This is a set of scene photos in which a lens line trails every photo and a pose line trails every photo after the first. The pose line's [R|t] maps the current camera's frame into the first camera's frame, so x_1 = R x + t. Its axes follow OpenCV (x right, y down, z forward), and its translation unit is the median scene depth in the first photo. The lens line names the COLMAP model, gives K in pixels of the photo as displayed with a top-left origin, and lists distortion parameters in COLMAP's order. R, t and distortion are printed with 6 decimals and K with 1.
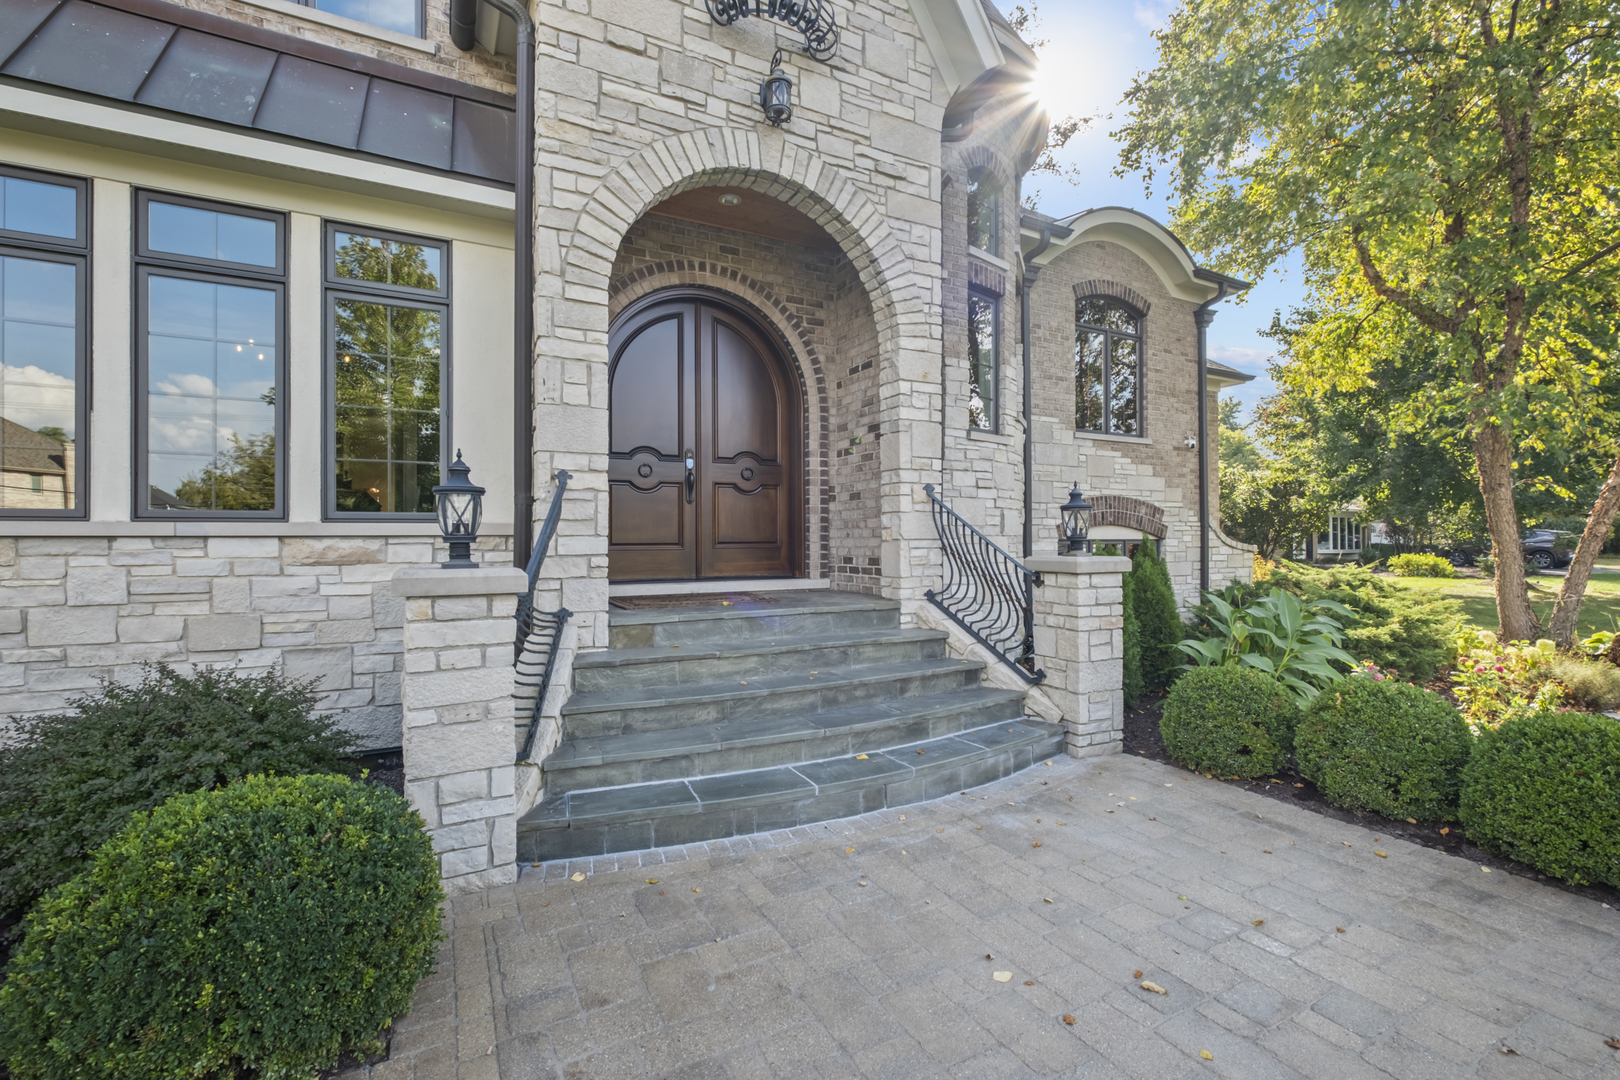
lens RADIAL K [[703.1, 0, 809.0], [0, 703.1, 536.7], [0, 0, 1]] dist [-0.005376, -0.000406]
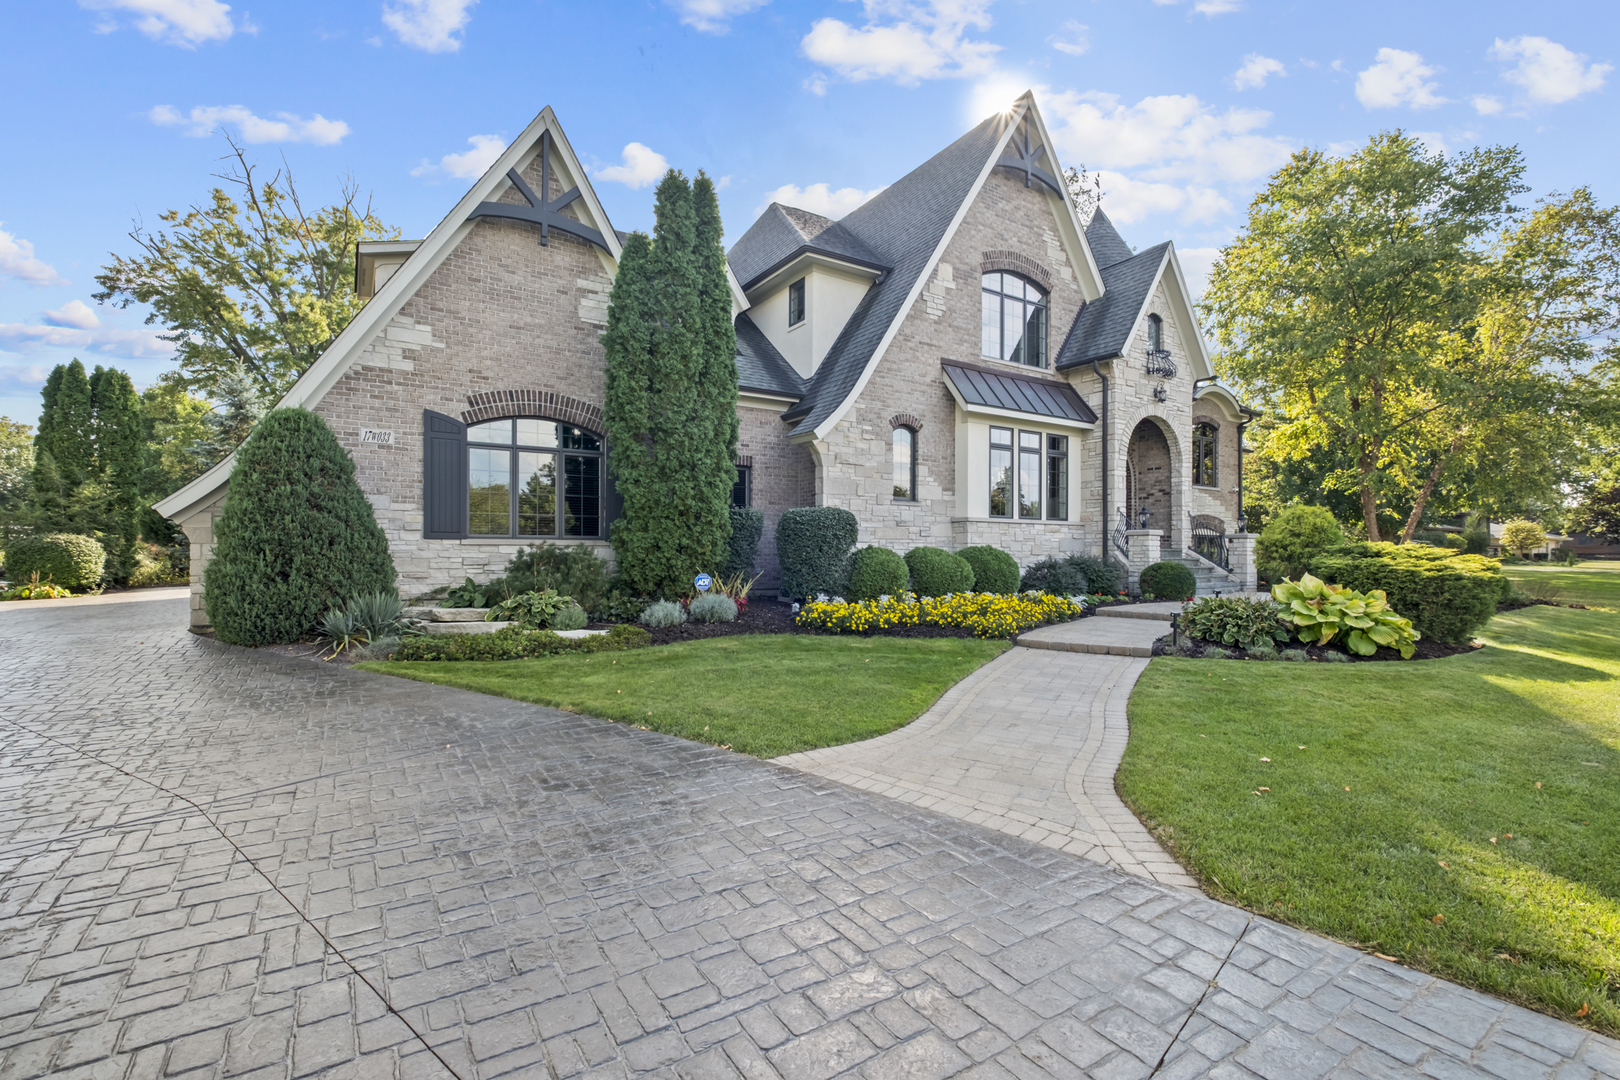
lens RADIAL K [[703.1, 0, 814.9], [0, 703.1, 546.6], [0, 0, 1]] dist [-0.005376, -0.000406]
pose [[0.996500, 0.007915, 0.083221, -1.572023], [-0.007600, 0.999963, -0.004112, 0.097240], [-0.083251, 0.003465, 0.996523, -1.753076]]
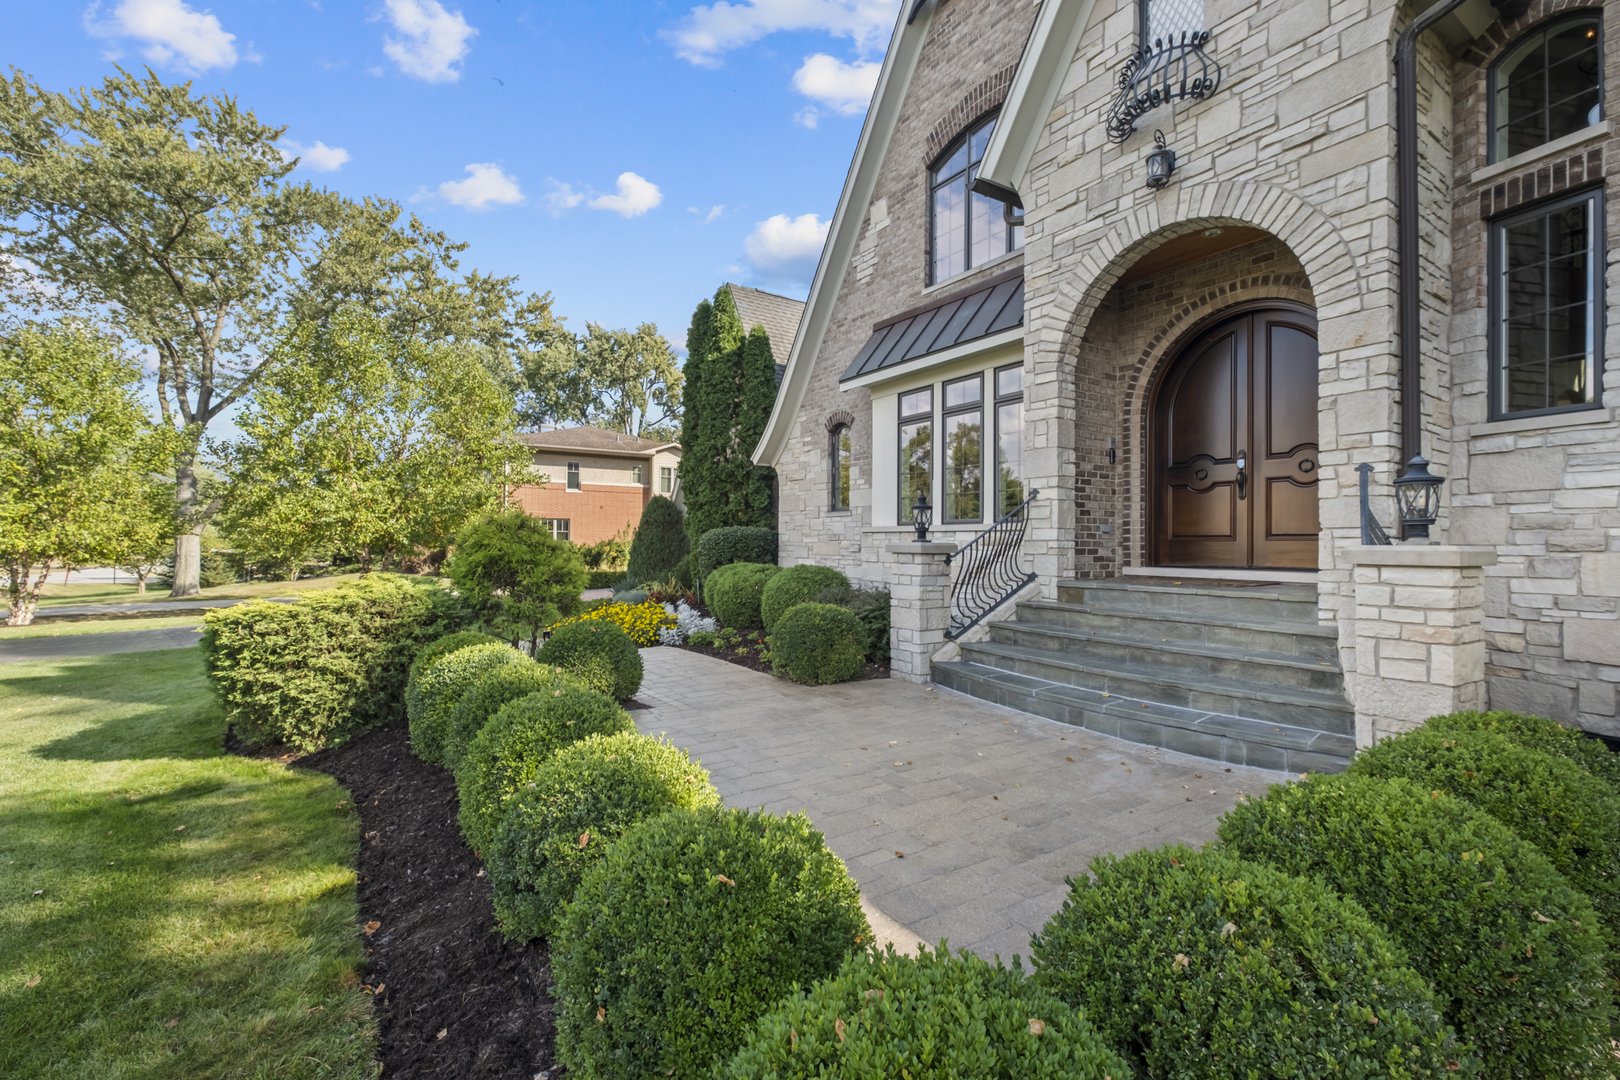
lens RADIAL K [[703.1, 0, 817.4], [0, 703.1, 540.6], [0, 0, 1]] dist [-0.005376, -0.000406]
pose [[0.104251, 0.002342, -0.994548, 0.889881], [-0.002725, 0.999994, 0.002069, 0.018354], [0.994547, 0.002494, 0.104257, 0.227179]]
